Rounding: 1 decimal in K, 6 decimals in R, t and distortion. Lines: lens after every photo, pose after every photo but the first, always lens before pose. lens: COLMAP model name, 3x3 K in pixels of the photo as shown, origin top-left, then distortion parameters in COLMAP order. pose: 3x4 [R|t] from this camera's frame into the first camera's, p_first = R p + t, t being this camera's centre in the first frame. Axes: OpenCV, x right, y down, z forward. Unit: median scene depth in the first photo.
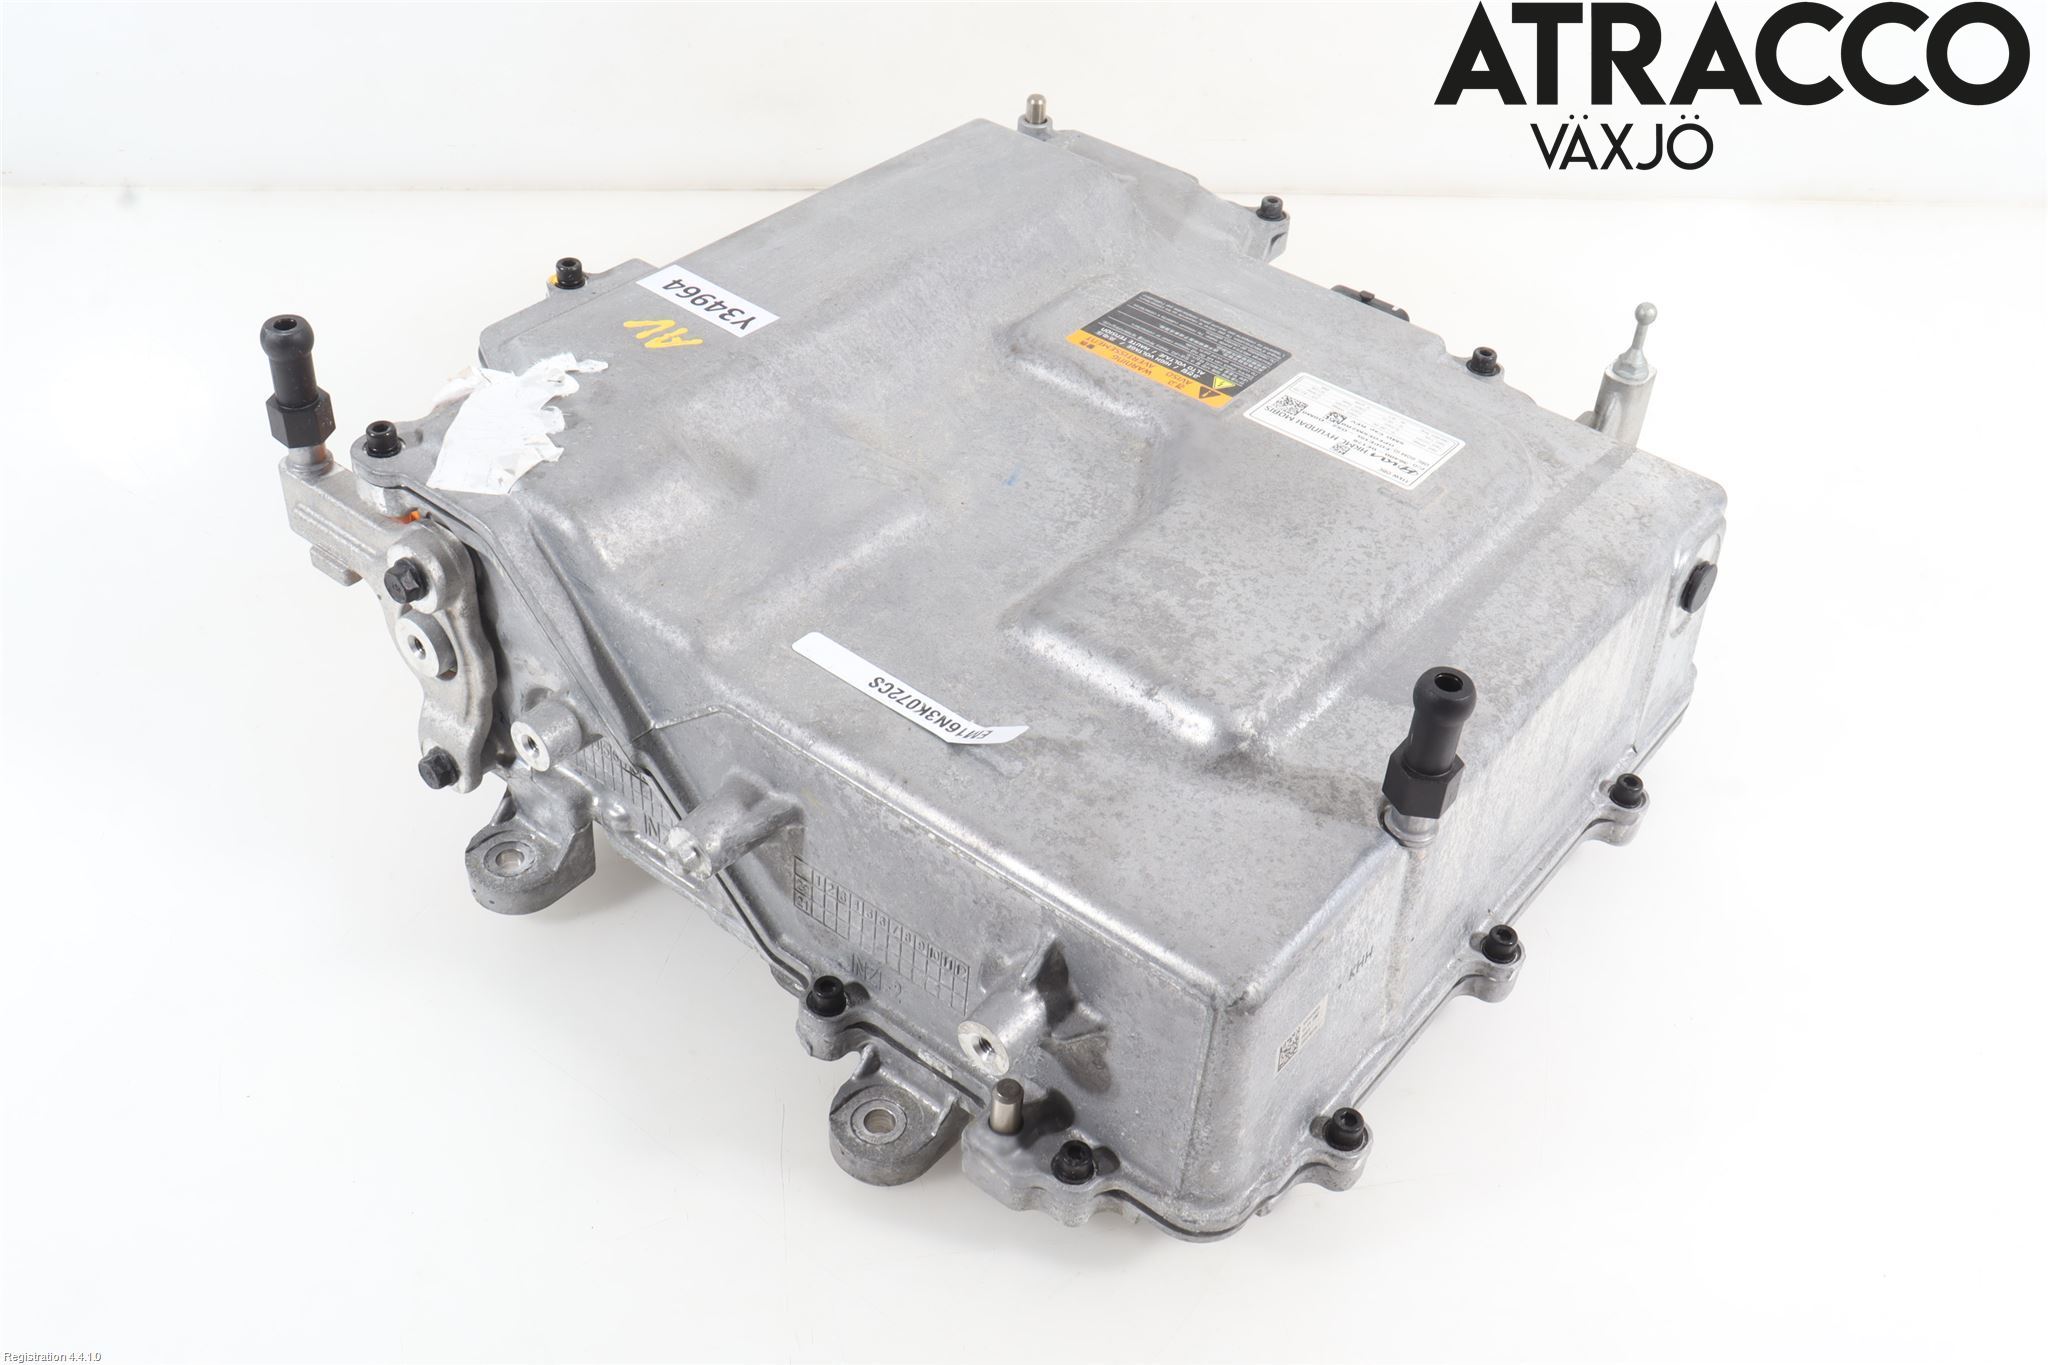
lens RADIAL K [[1971.7, 0, 1024.0], [0, 1971.7, 682.5], [0, 0, 1]] dist [-0.071127, 0.001759]
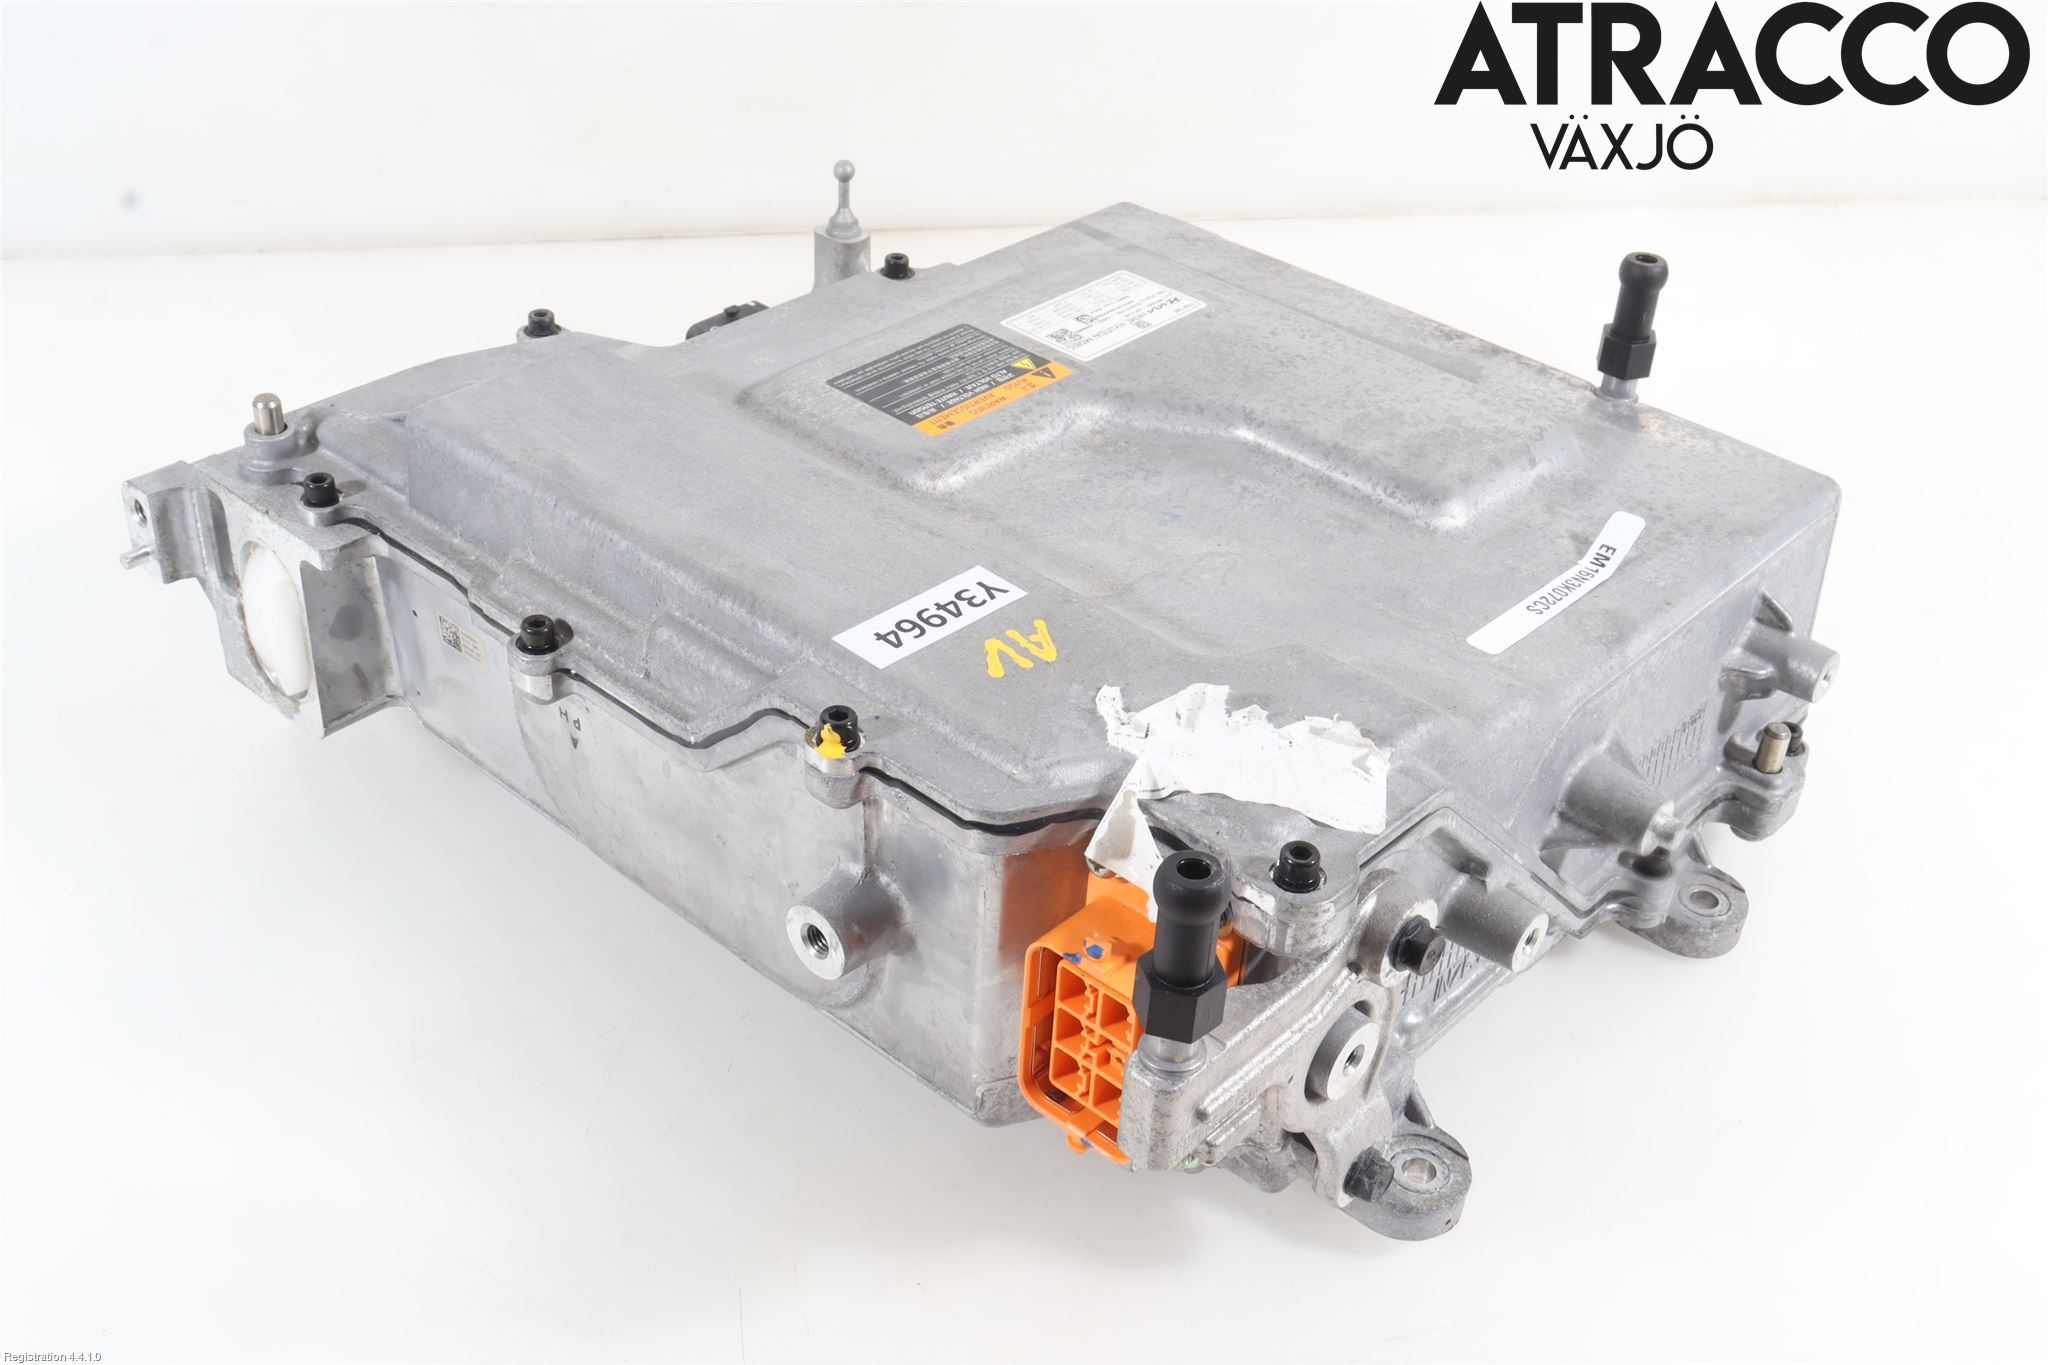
lens RADIAL K [[2283.6, 0, 1024.0], [0, 2283.6, 682.5], [0, 0, 1]] dist [-0.028196, -0.005372]
pose [[0.068747, -0.607283, 0.791506, -0.871039], [0.608801, 0.654066, 0.448954, -0.552004], [-0.790339, 0.451005, 0.414680, 0.626317]]
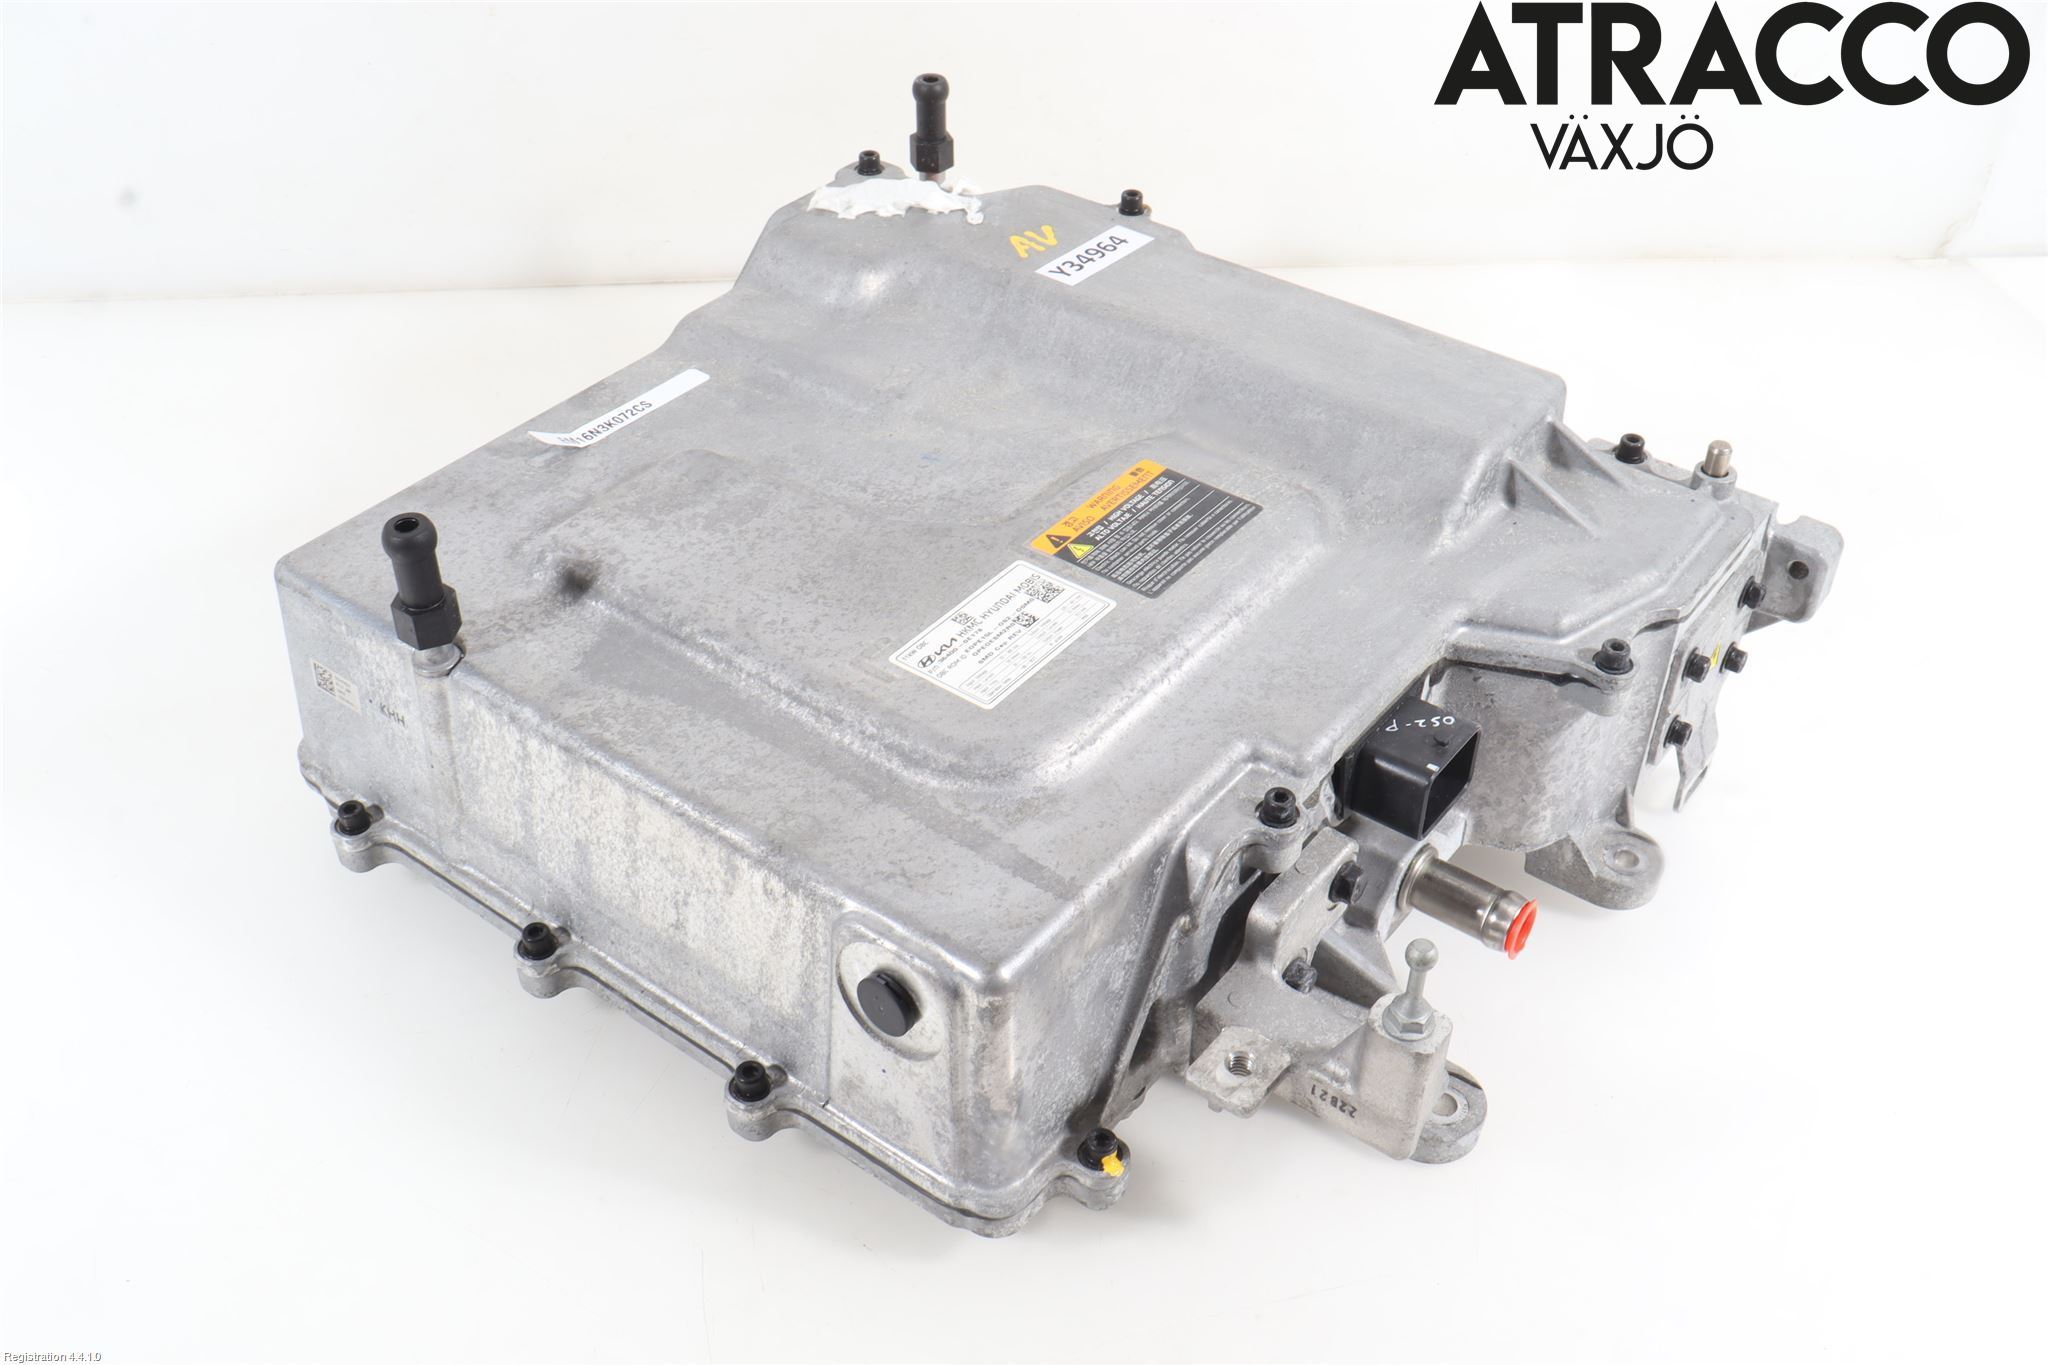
lens RADIAL K [[1971.7, 0, 1024.0], [0, 1971.7, 682.5], [0, 0, 1]] dist [-0.071127, 0.001759]
pose [[0.018774, 0.577355, -0.816278, 0.911279], [-0.652840, 0.625434, 0.427356, -0.501690], [0.757264, 0.524875, 0.388662, 0.662076]]
